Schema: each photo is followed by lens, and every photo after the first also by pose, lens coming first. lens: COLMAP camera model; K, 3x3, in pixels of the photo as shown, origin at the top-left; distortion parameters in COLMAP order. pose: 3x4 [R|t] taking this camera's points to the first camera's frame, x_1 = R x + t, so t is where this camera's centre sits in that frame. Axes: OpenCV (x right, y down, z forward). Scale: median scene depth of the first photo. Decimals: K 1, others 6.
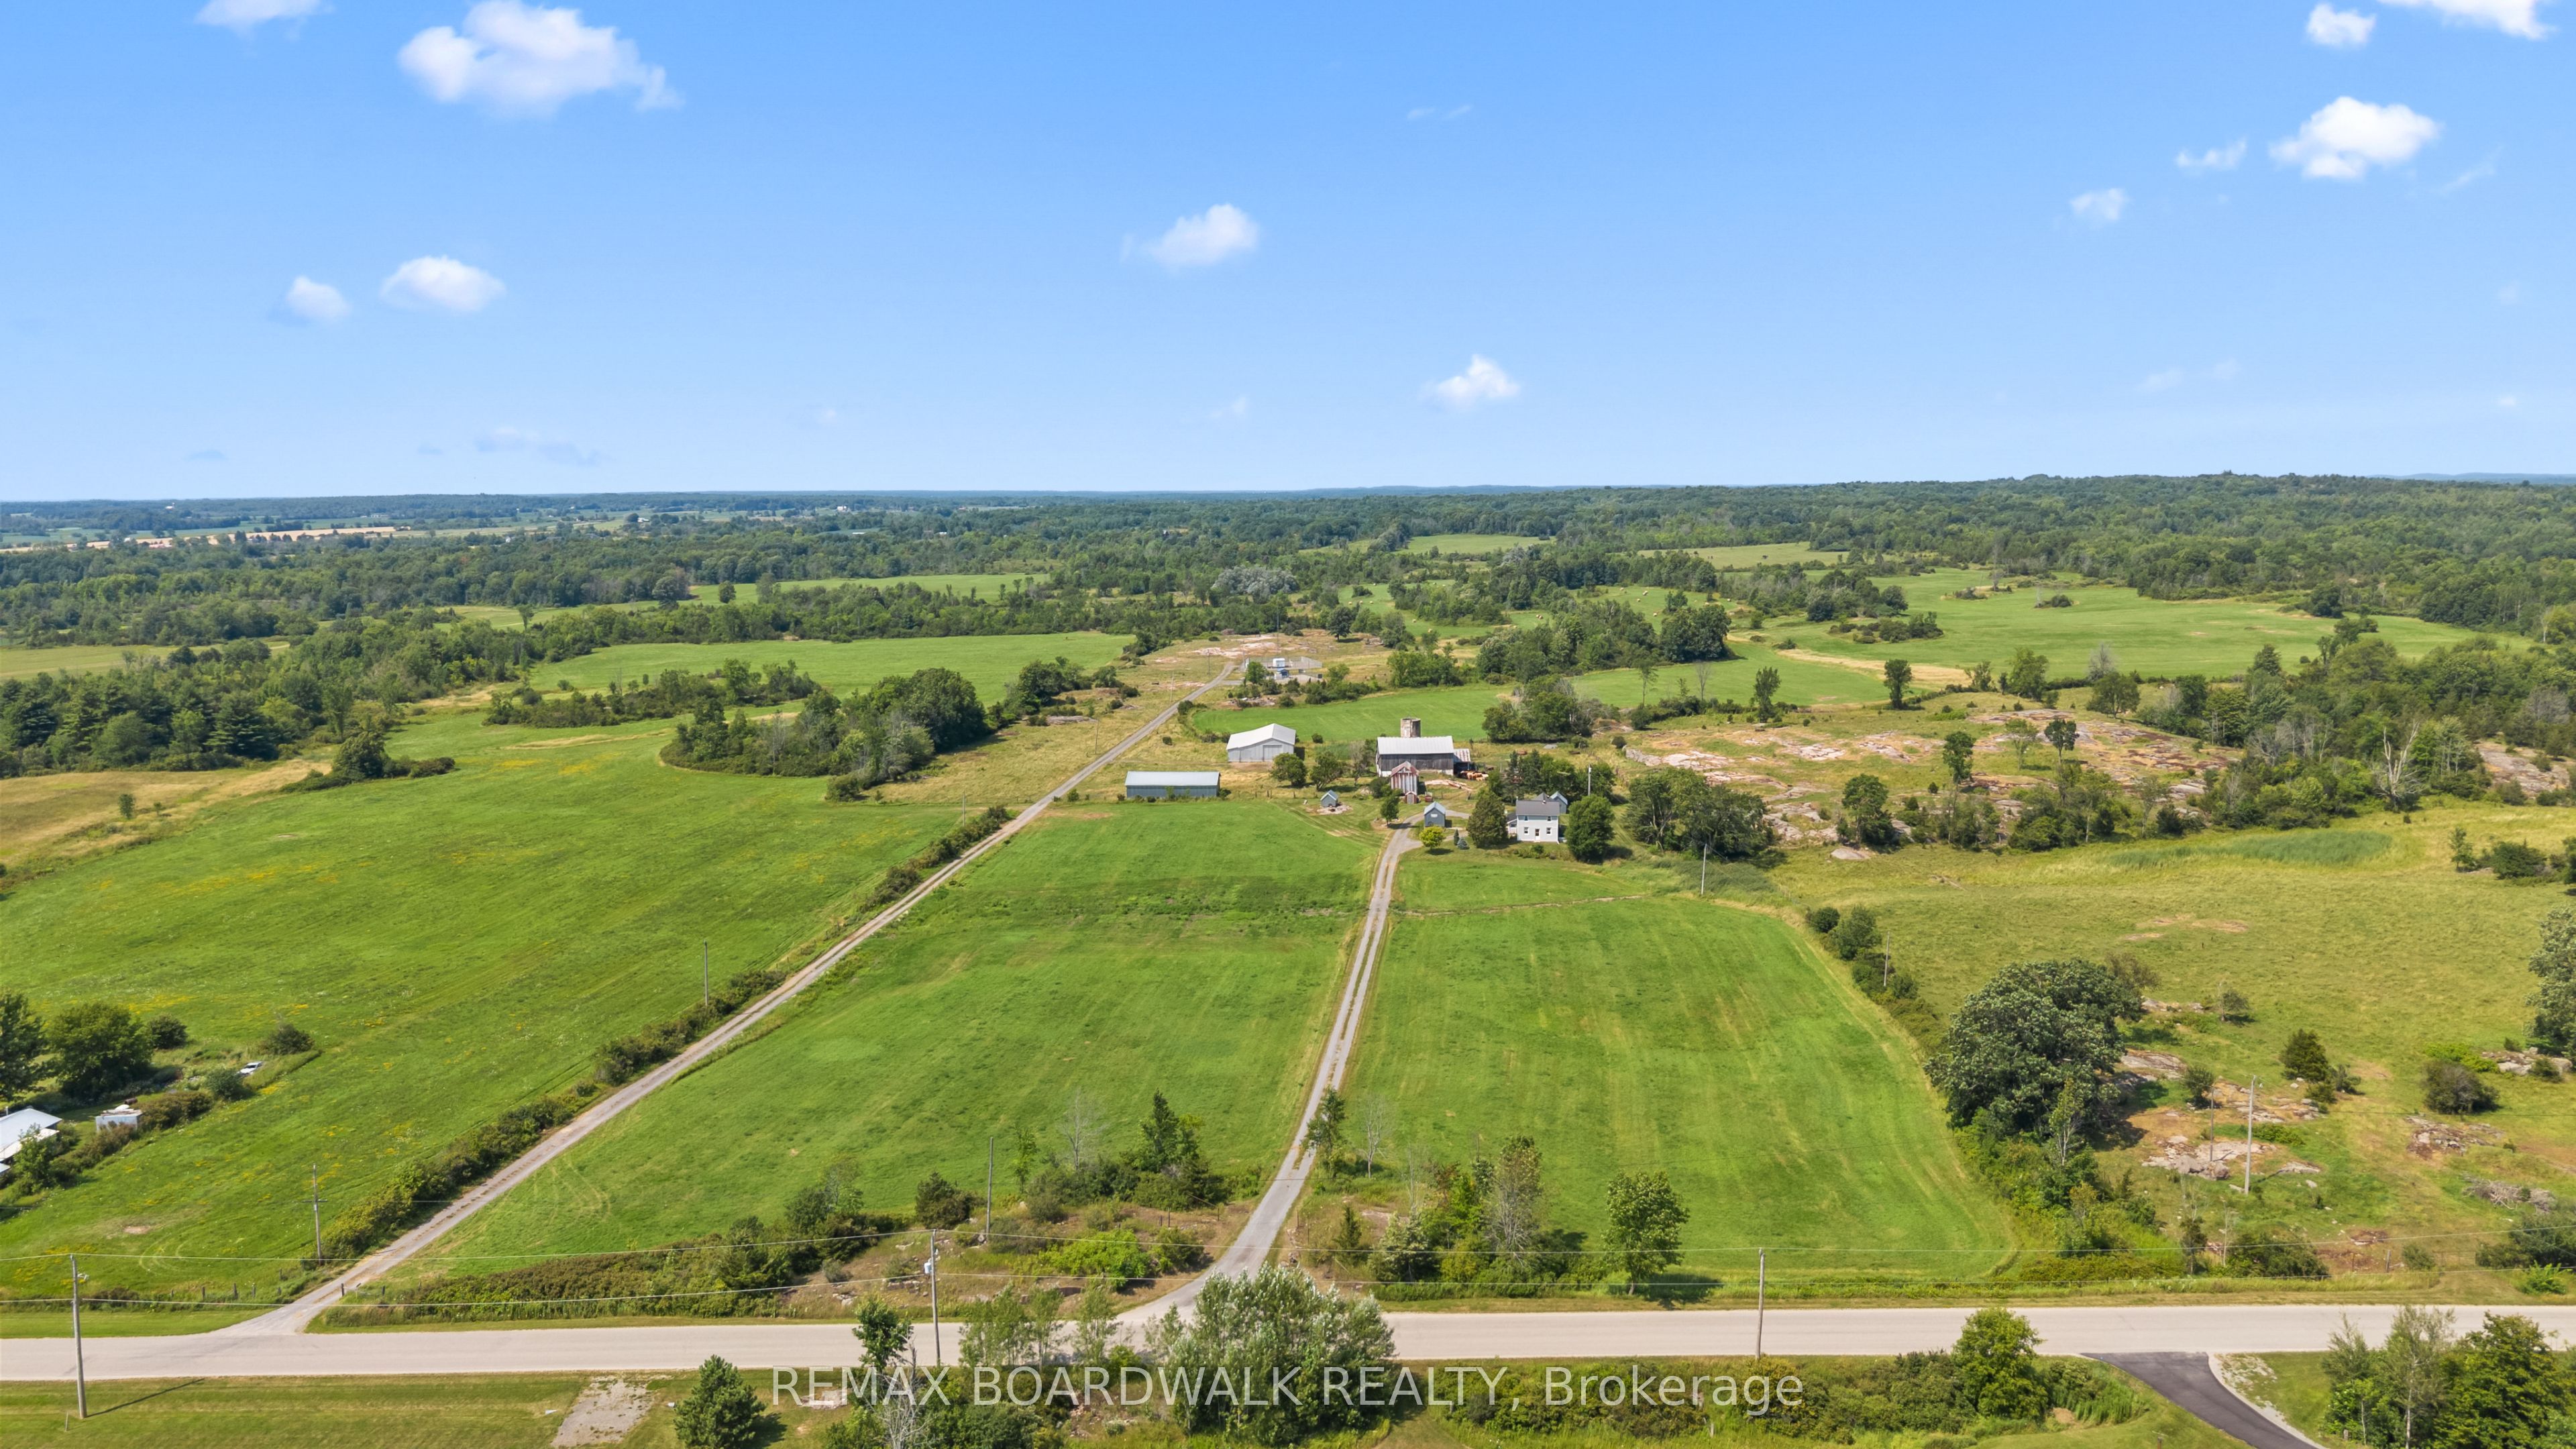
lens RADIAL K [[1718.2, 0, 1278.7], [0, 1718.2, 712.6], [0, 0, 1]] dist [0.055532, -0.089676]
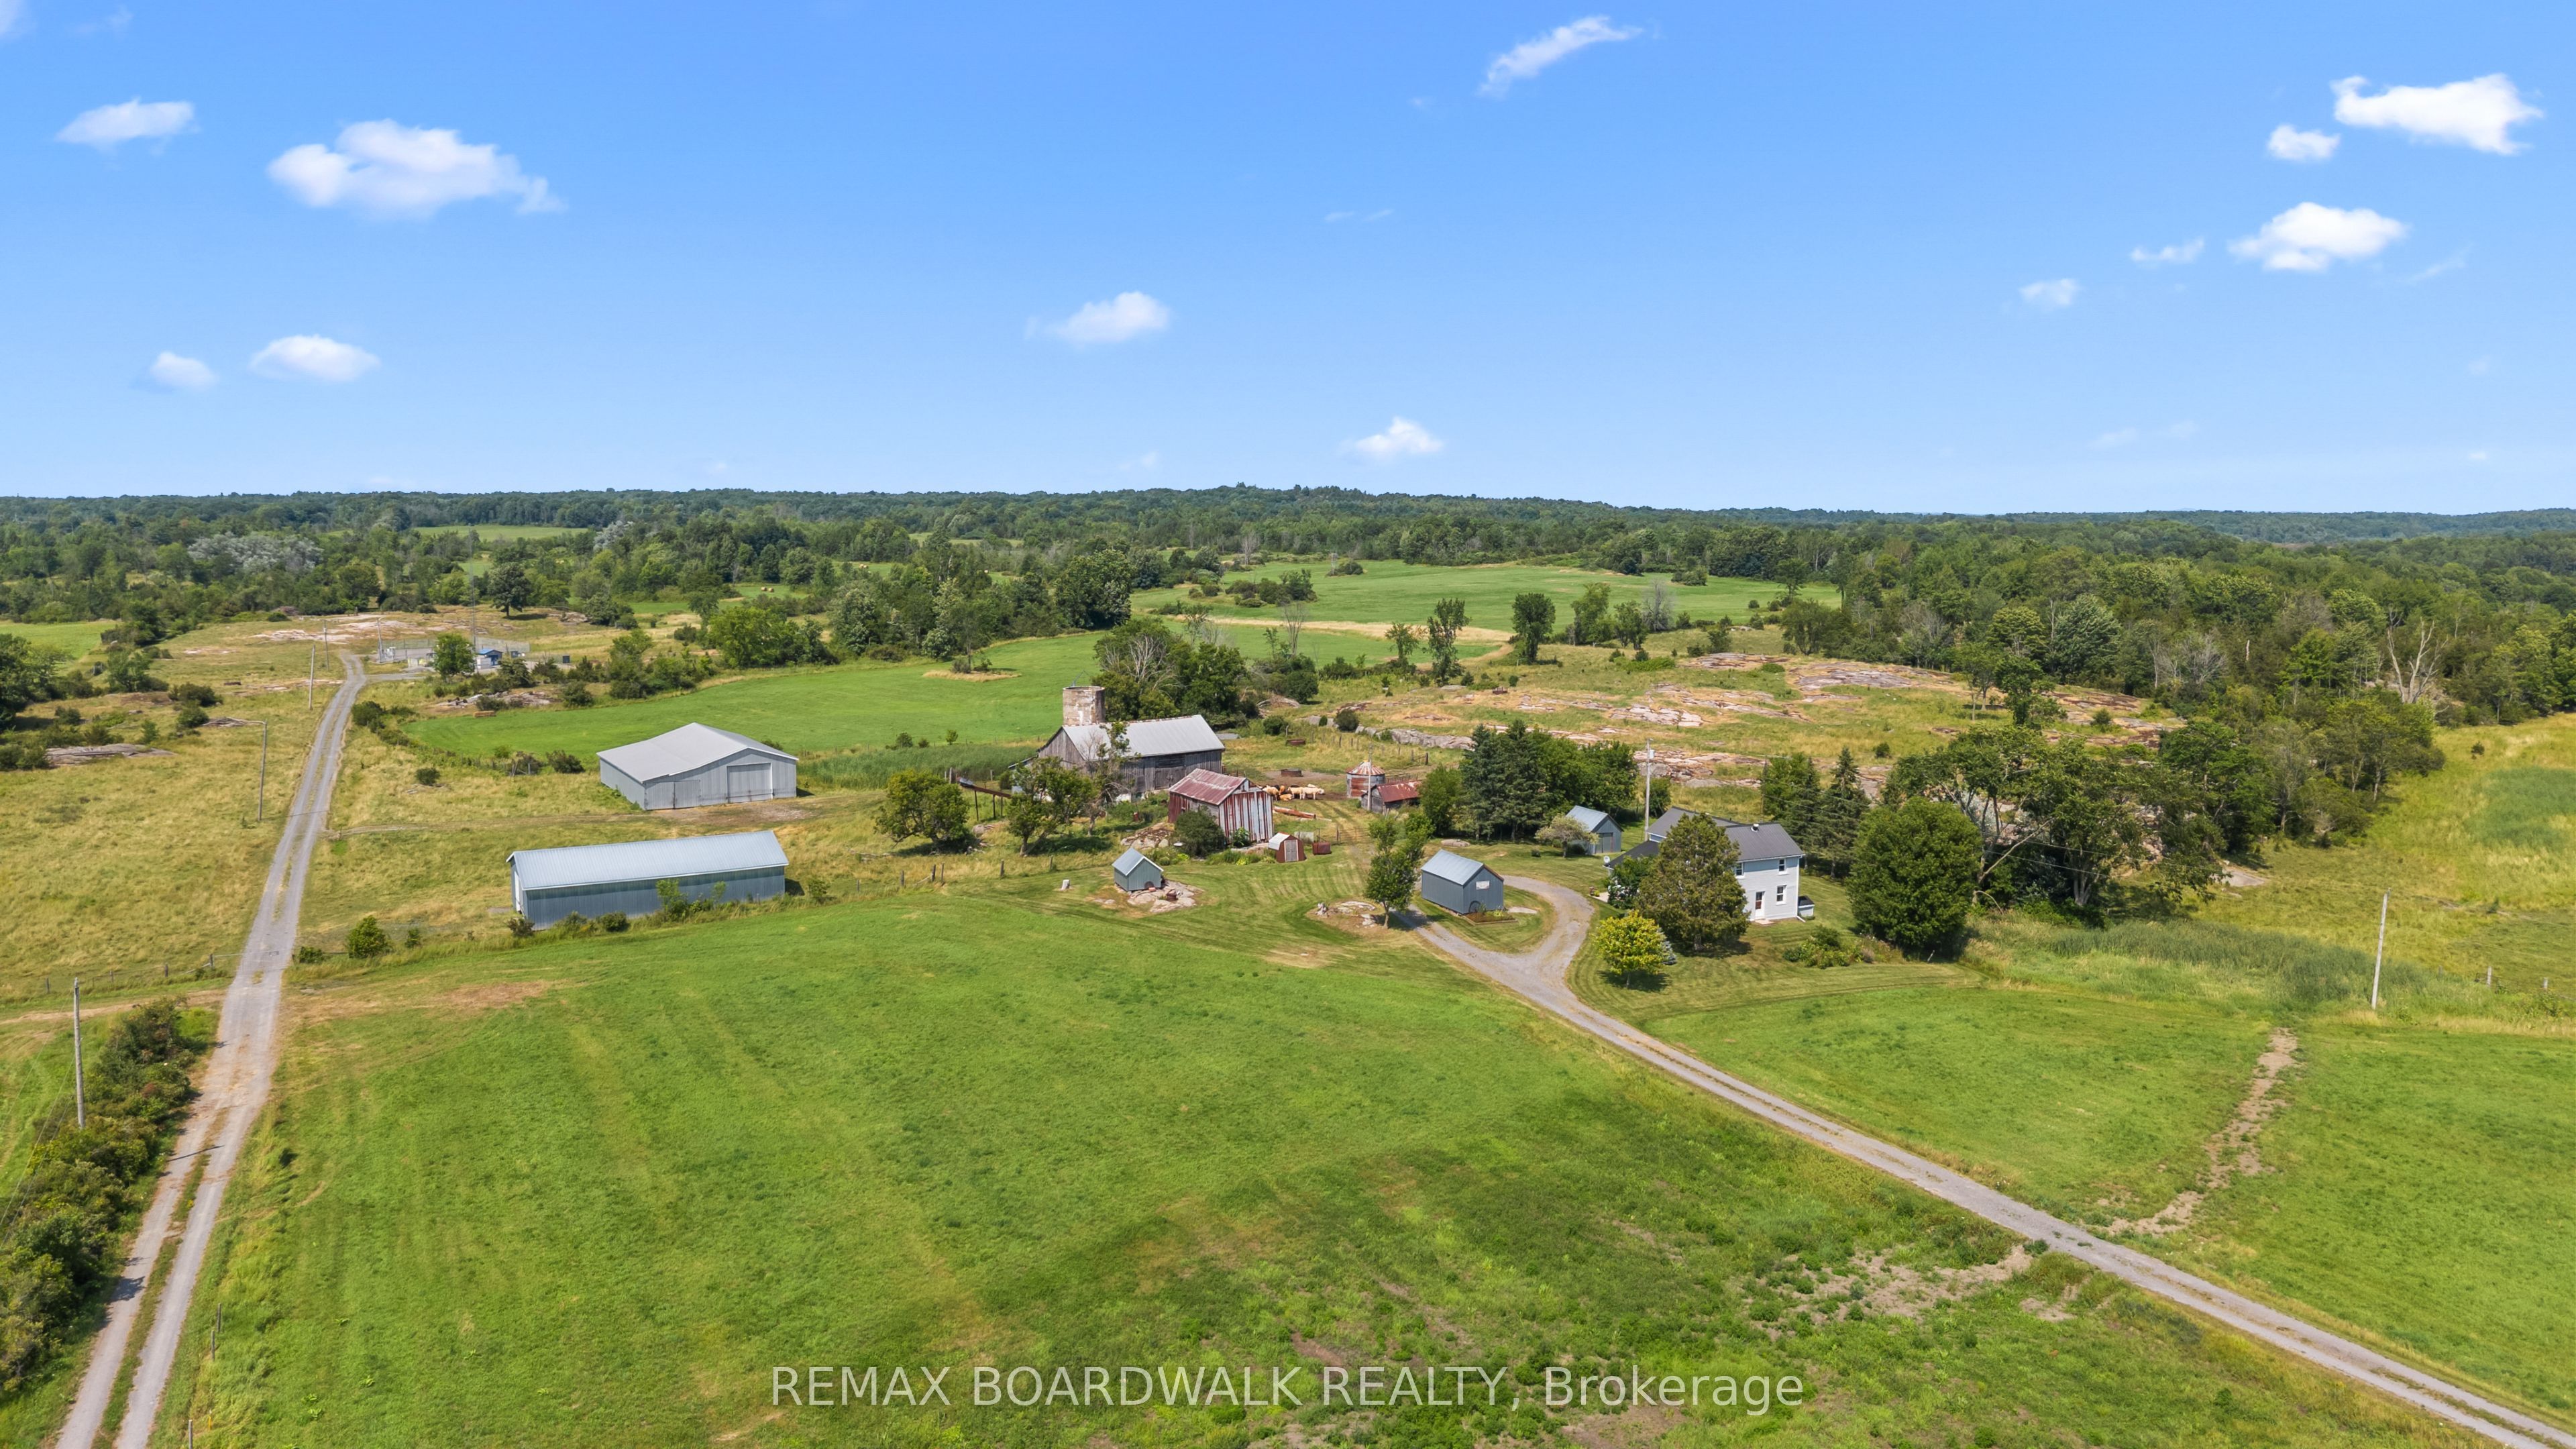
lens RADIAL K [[1682.3, 0, 1288.0], [0, 1682.3, 724.5], [0, 0, 1]] dist [0.174370, -0.244579]
pose [[0.829819, -0.053300, 0.555481, -0.132919], [0.056793, 0.998326, 0.010950, 0.011067], [-0.555135, 0.022461, 0.831457, 0.528919]]
